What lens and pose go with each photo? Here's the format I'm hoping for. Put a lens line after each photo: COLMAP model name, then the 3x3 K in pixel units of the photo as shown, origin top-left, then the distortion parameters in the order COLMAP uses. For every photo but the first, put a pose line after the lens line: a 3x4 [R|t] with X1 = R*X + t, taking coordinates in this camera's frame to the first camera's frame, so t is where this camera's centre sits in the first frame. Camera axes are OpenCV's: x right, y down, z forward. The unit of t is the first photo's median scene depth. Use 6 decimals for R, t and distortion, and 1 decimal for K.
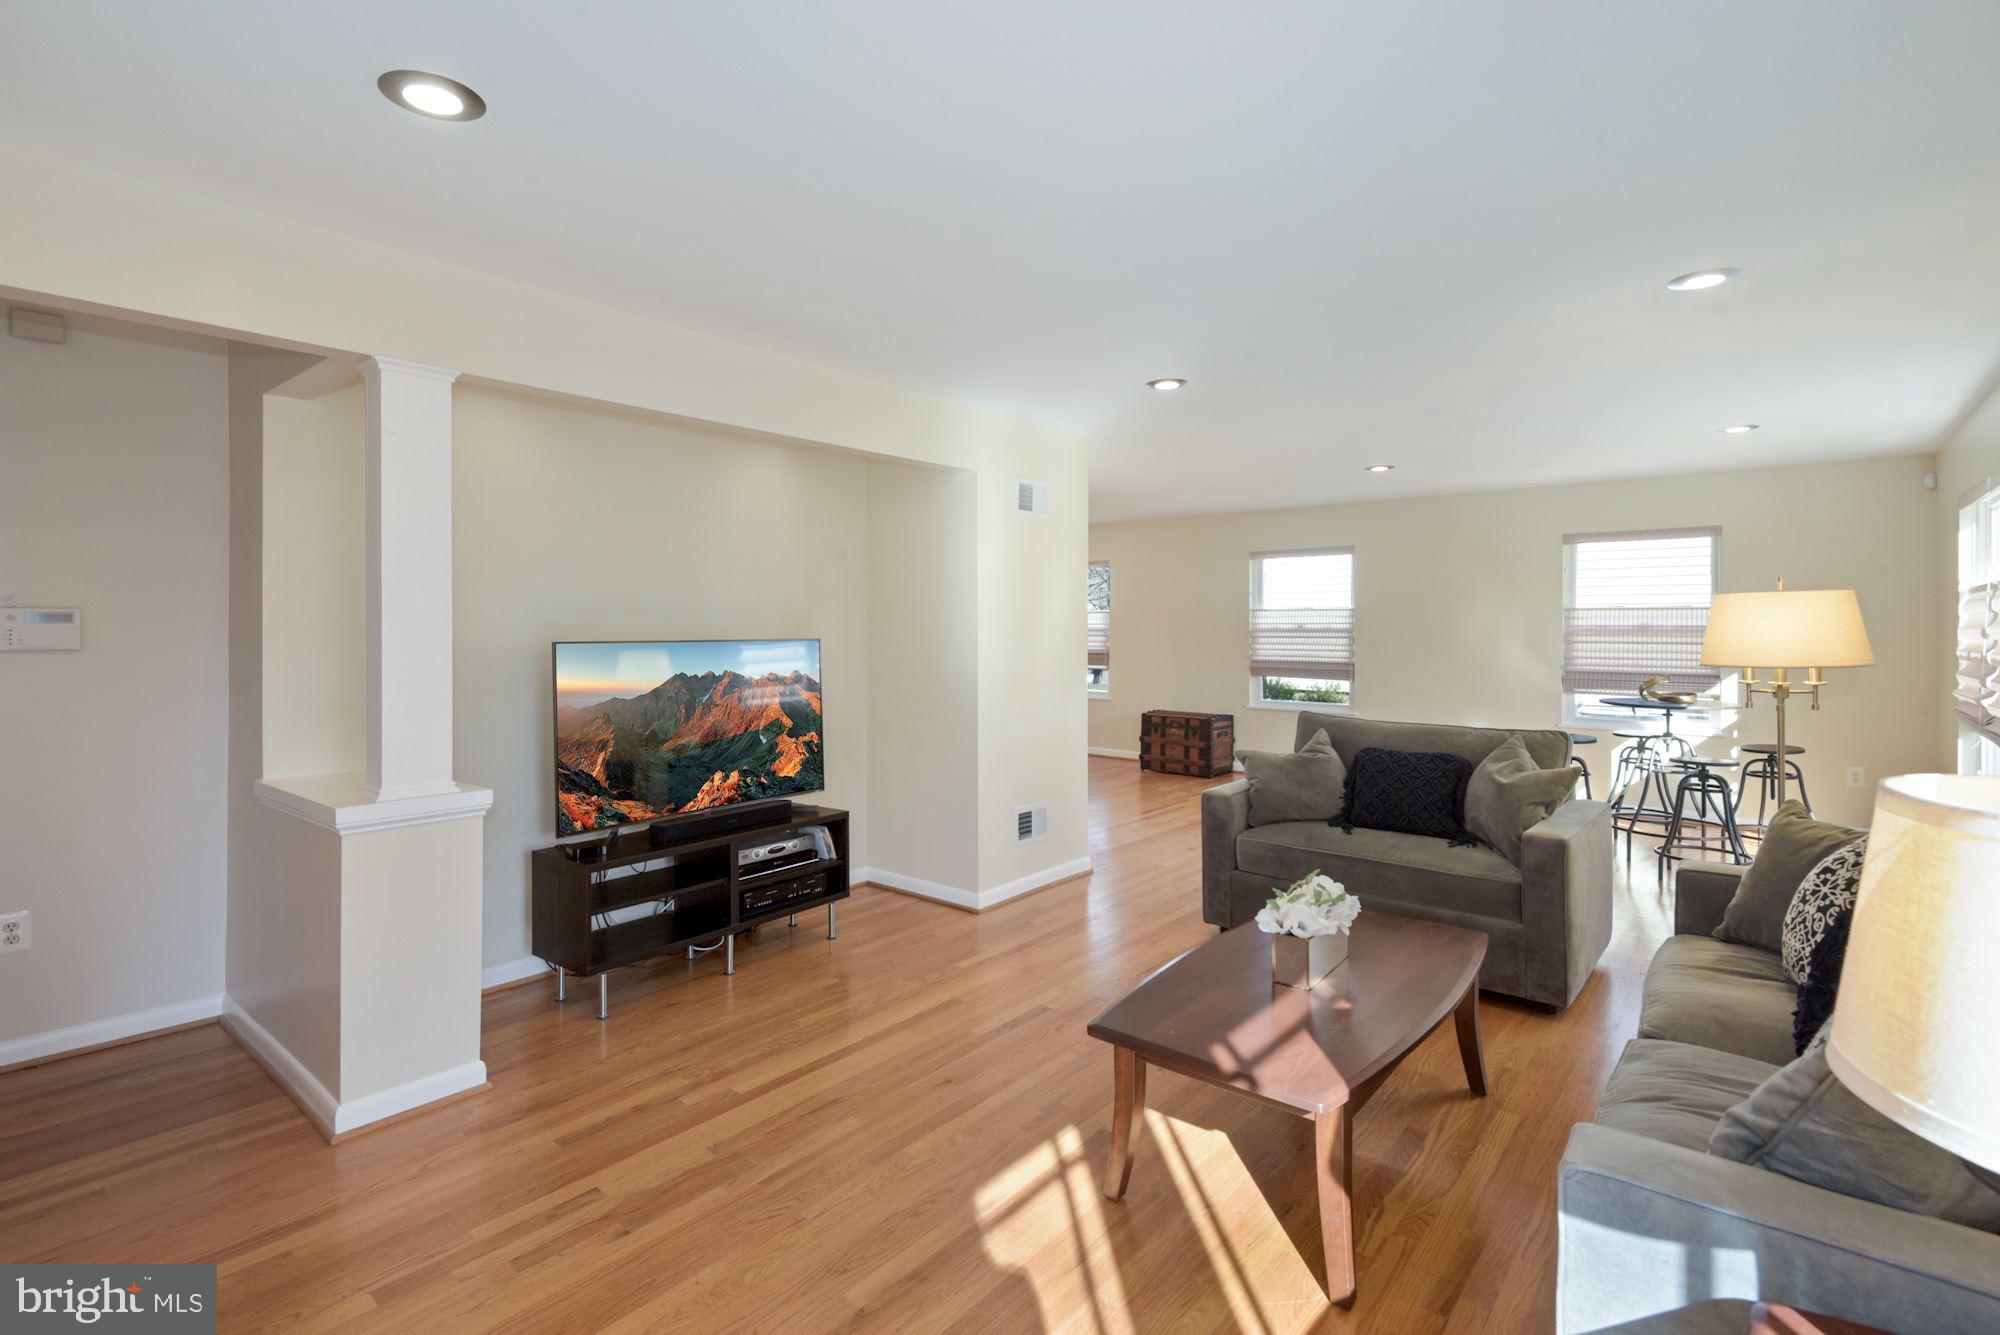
lens RADIAL K [[916.5, 0, 1003.8], [0, 916.5, 655.2], [0, 0, 1]] dist [0.004616, -0.009919]
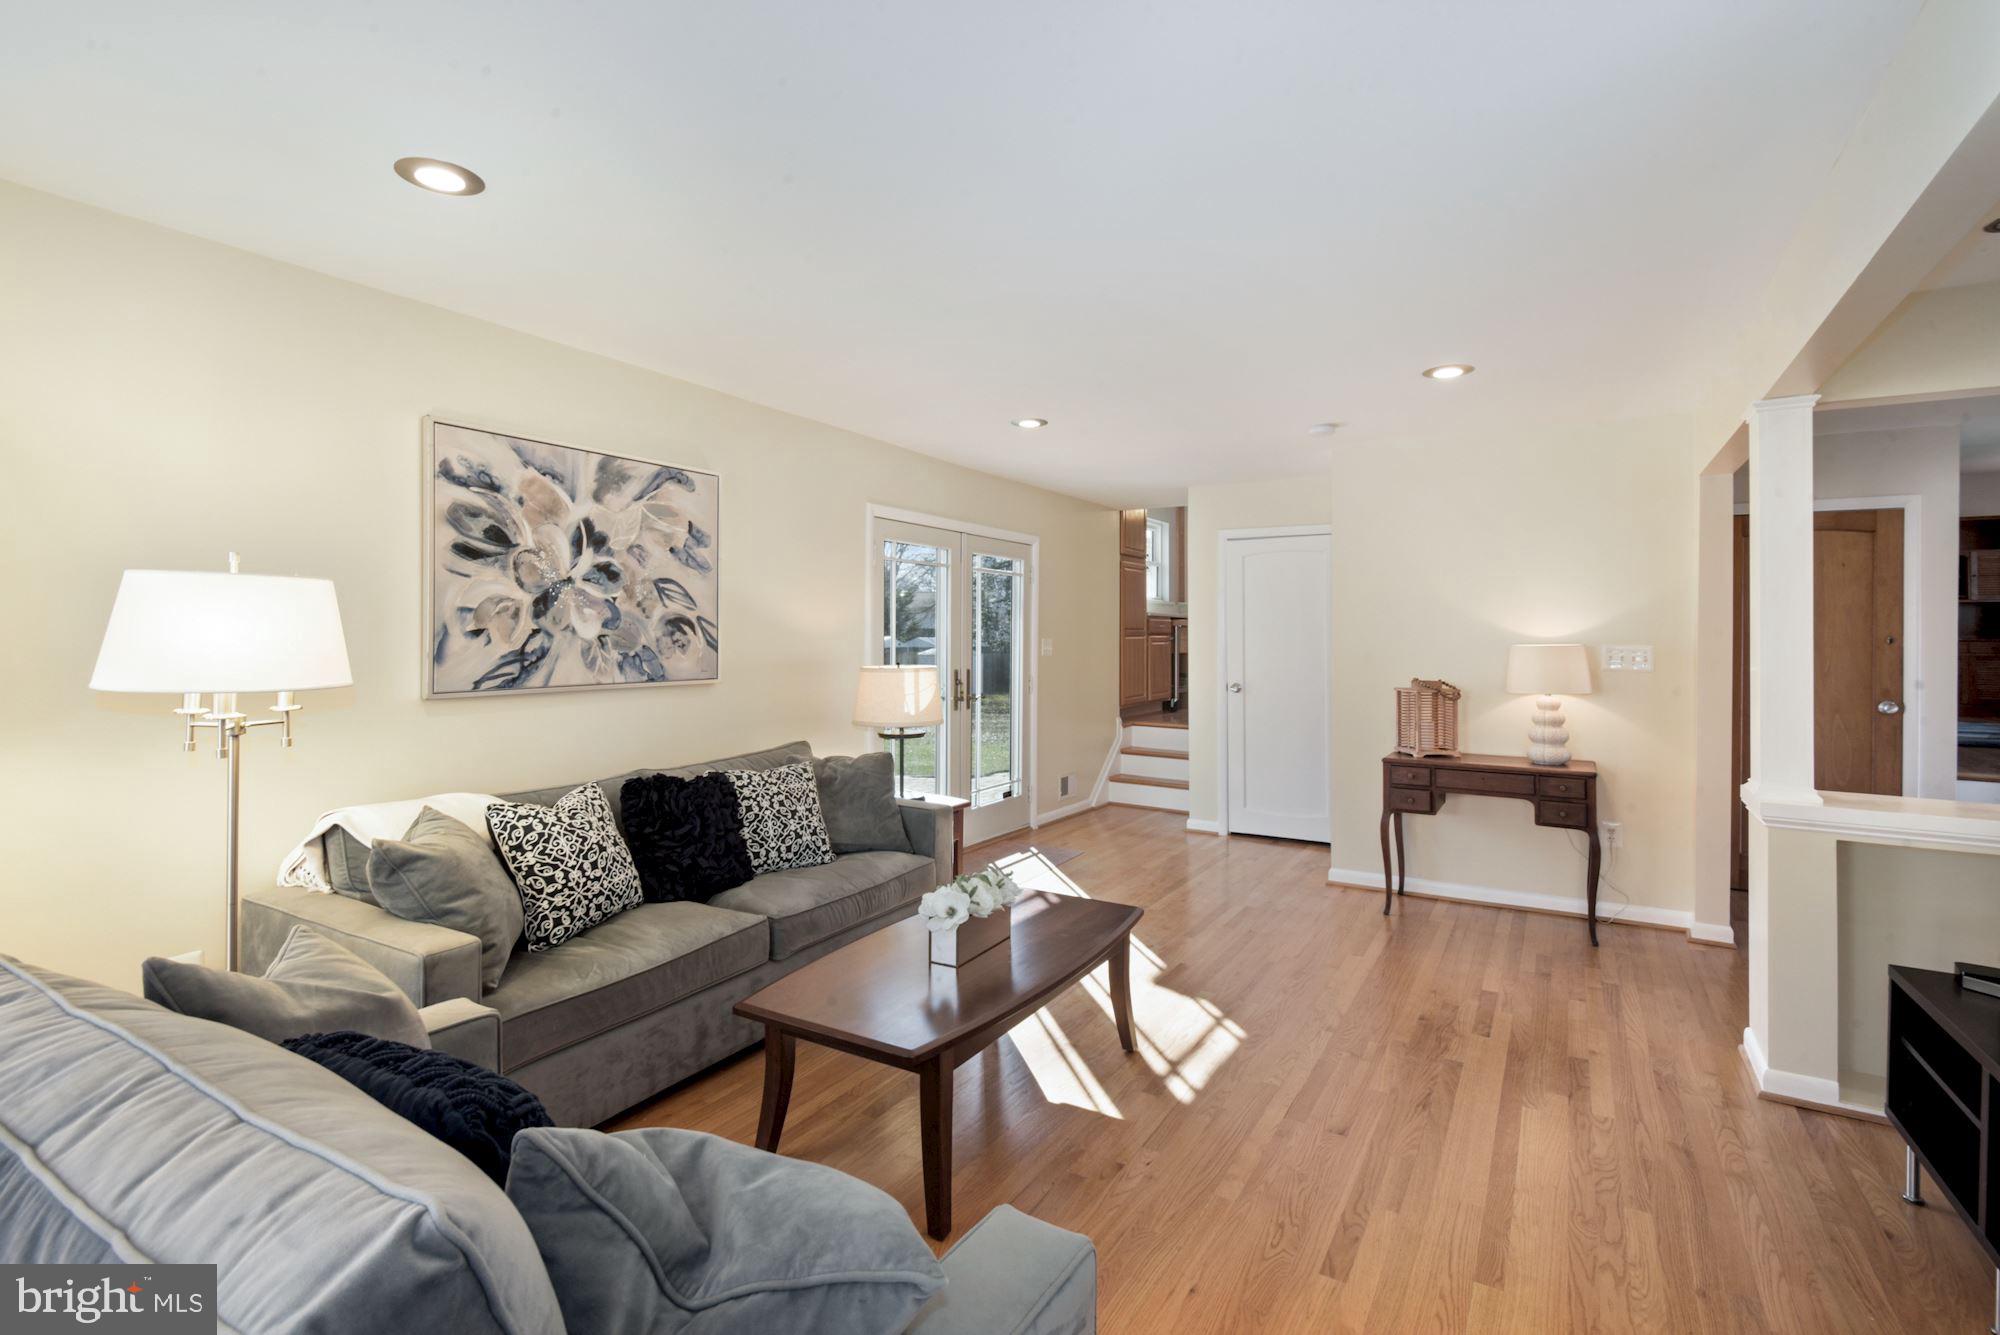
lens RADIAL K [[916.5, 0, 997.6], [0, 916.5, 651.2], [0, 0, 1]] dist [0.004616, -0.009919]
pose [[-0.987500, 0.001386, -0.157610, 0.464195], [-0.005107, 0.999155, 0.040781, -0.056389], [0.157534, 0.041077, -0.986659, 2.018170]]
